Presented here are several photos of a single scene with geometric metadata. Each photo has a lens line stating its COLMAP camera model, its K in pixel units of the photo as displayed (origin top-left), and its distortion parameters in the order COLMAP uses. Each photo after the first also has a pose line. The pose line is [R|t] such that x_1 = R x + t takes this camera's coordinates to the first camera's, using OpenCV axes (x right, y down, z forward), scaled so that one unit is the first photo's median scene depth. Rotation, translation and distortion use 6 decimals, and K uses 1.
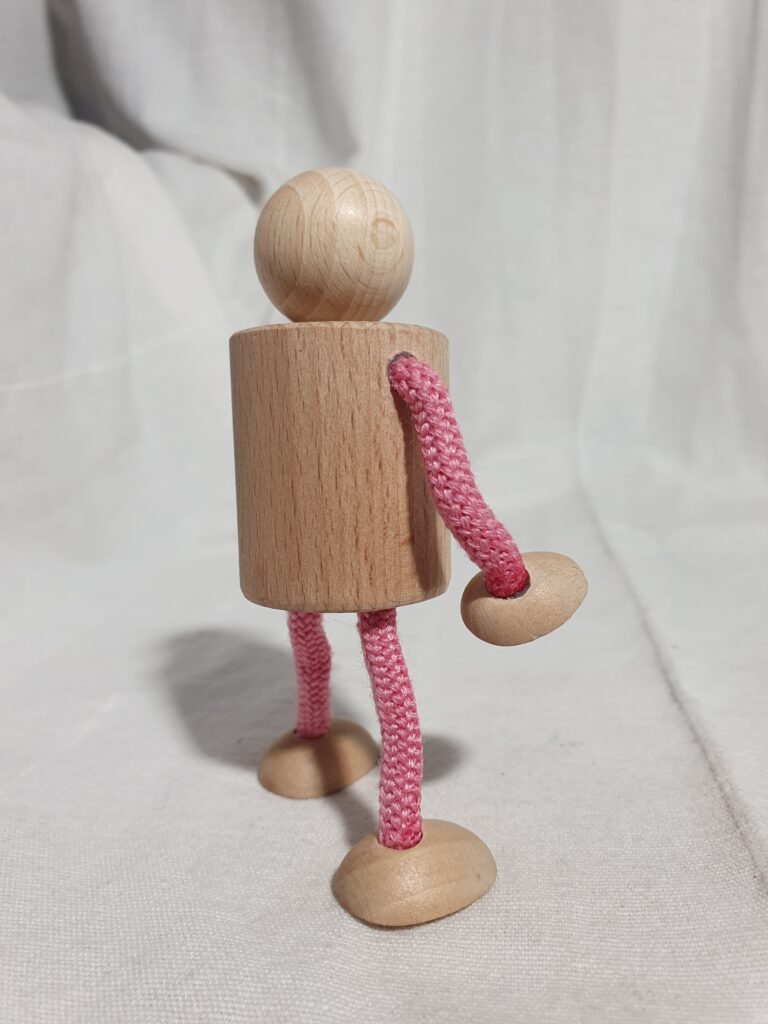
lens RADIAL K [[842.0, 0, 390.7], [0, 842.0, 482.8], [0, 0, 1]] dist [-0.049361, 0.072373]
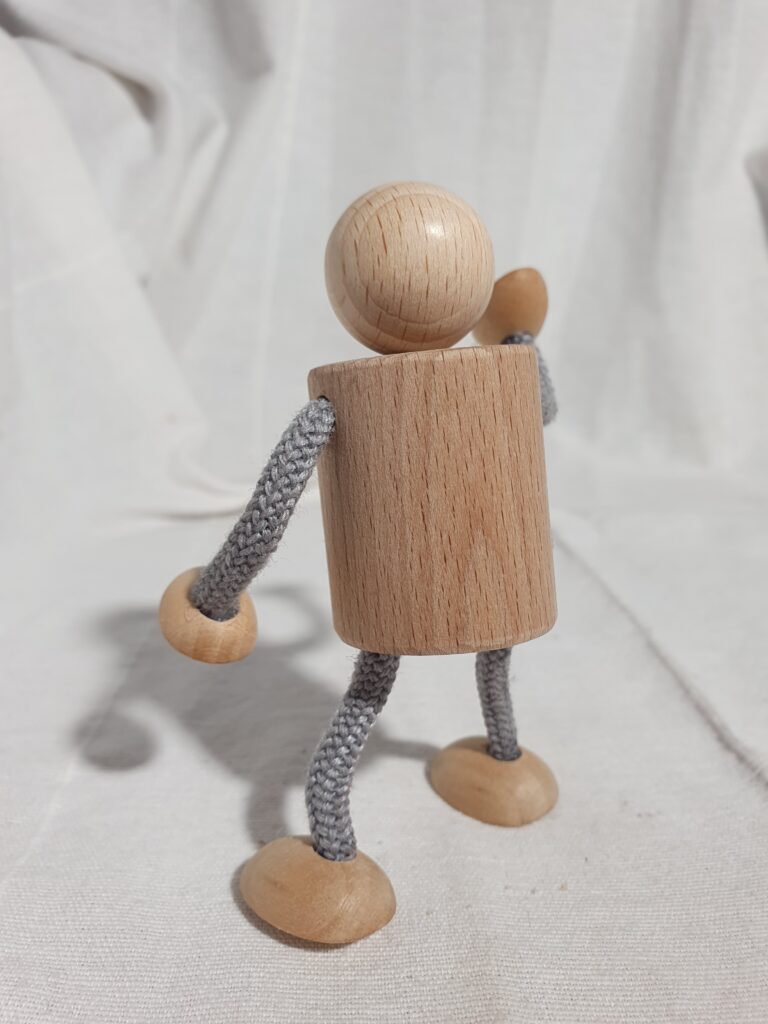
lens RADIAL K [[836.1, 0, 379.8], [0, 836.1, 489.3], [0, 0, 1]] dist [-0.000749, 0.005350]
pose [[0.978099, 0.021915, 0.206985, -0.357059], [-0.039877, 0.995751, 0.083008, -0.132942], [-0.204286, -0.089444, 0.974816, 0.301490]]
